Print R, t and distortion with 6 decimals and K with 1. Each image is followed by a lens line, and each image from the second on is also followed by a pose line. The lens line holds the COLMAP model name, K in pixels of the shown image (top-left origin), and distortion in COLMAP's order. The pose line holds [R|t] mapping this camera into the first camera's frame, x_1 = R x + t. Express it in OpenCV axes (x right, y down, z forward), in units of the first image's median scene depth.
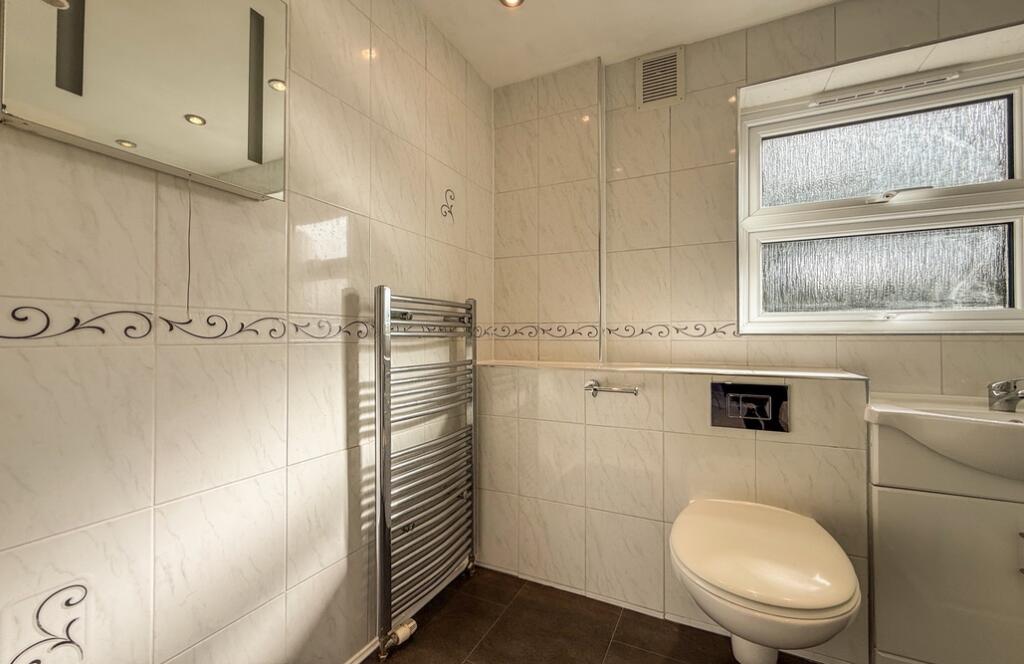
lens RADIAL K [[420.4, 0, 512.0], [0, 420.4, 332.0], [0, 0, 1]] dist [-0.000469, -0.000002]
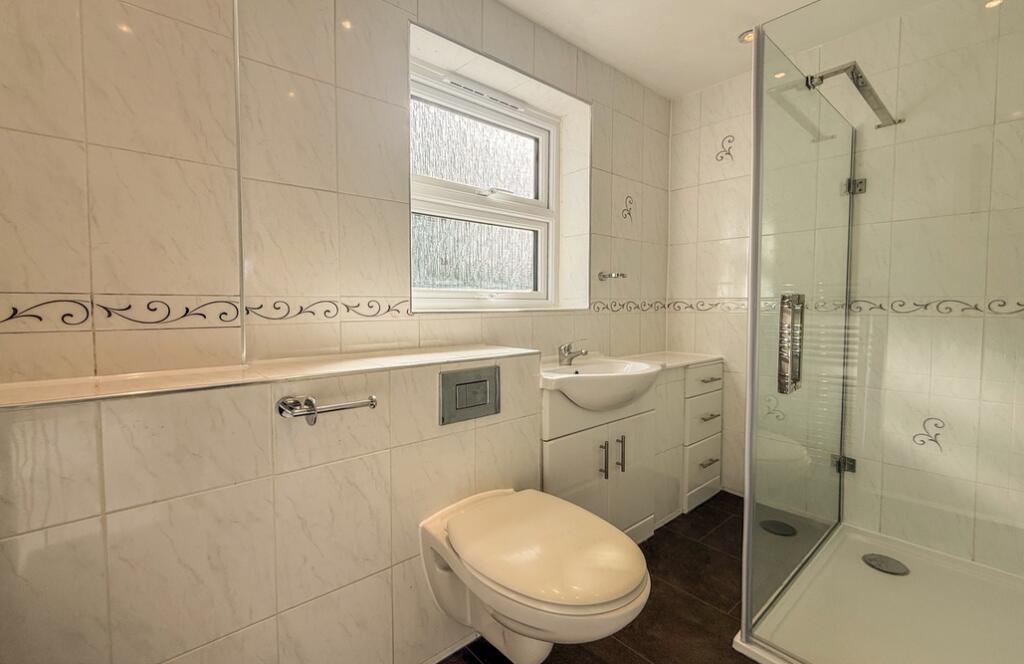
lens RADIAL K [[452.8, 0, 510.8], [0, 452.8, 324.3], [0, 0, 1]] dist [-0.010215, 0.000147]
pose [[0.384343, -0.043701, 0.922156, -0.247146], [-0.011972, 0.998559, 0.052311, -0.022174], [-0.923113, -0.031145, 0.383266, 0.448299]]
